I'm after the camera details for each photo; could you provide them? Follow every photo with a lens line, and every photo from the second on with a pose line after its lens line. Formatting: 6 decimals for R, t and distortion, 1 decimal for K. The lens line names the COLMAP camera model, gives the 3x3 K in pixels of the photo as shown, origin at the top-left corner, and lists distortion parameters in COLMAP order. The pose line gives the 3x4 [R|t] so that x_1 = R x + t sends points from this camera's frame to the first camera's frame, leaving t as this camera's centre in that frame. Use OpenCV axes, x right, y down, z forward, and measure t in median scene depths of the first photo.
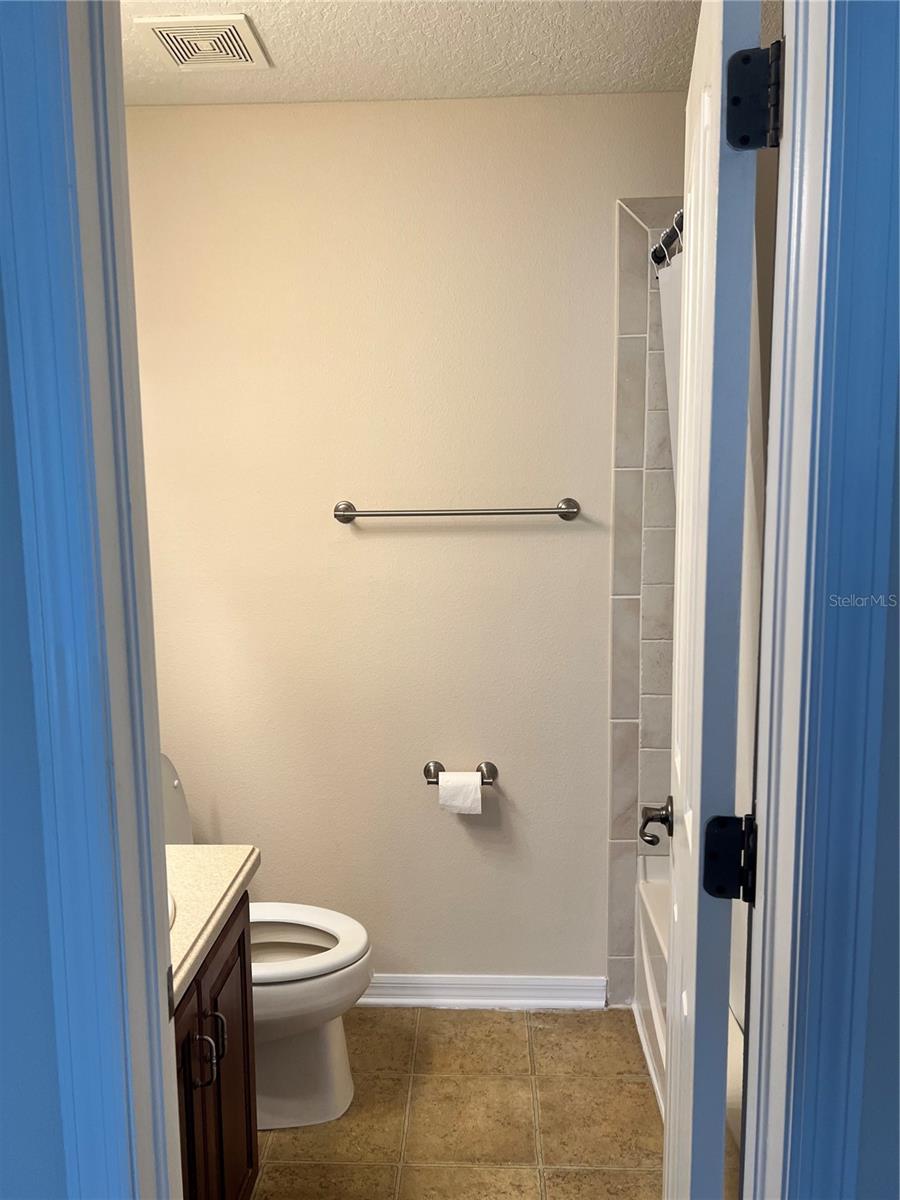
lens RADIAL K [[901.8, 0, 442.2], [0, 901.8, 601.3], [0, 0, 1]] dist [0.026299, -0.026718]
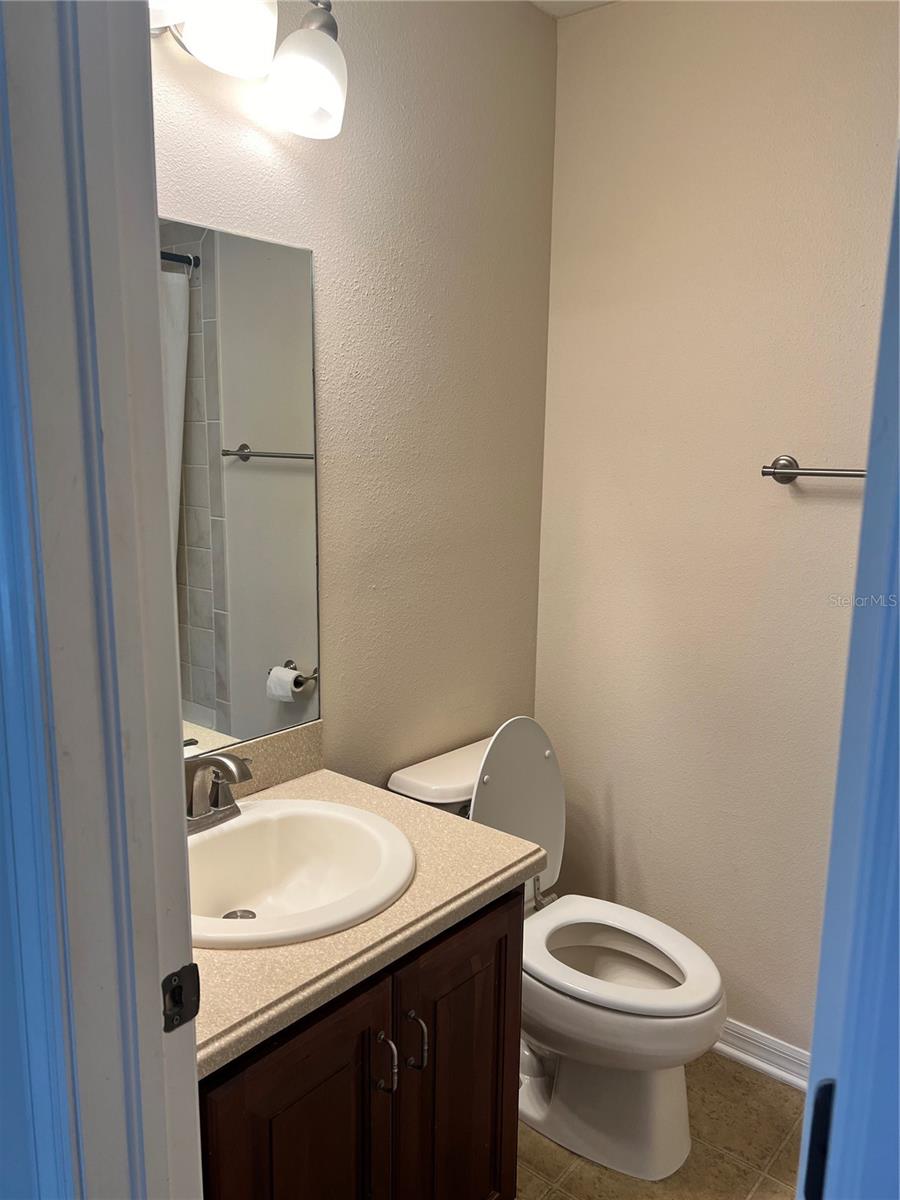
lens RADIAL K [[901.8, 0, 452.3], [0, 901.8, 605.3], [0, 0, 1]] dist [0.026299, -0.026718]
pose [[0.790307, 0.127788, -0.599237, 0.168967], [-0.097394, 0.991775, 0.083049, -0.018894], [0.604921, -0.007272, 0.796252, 0.198818]]
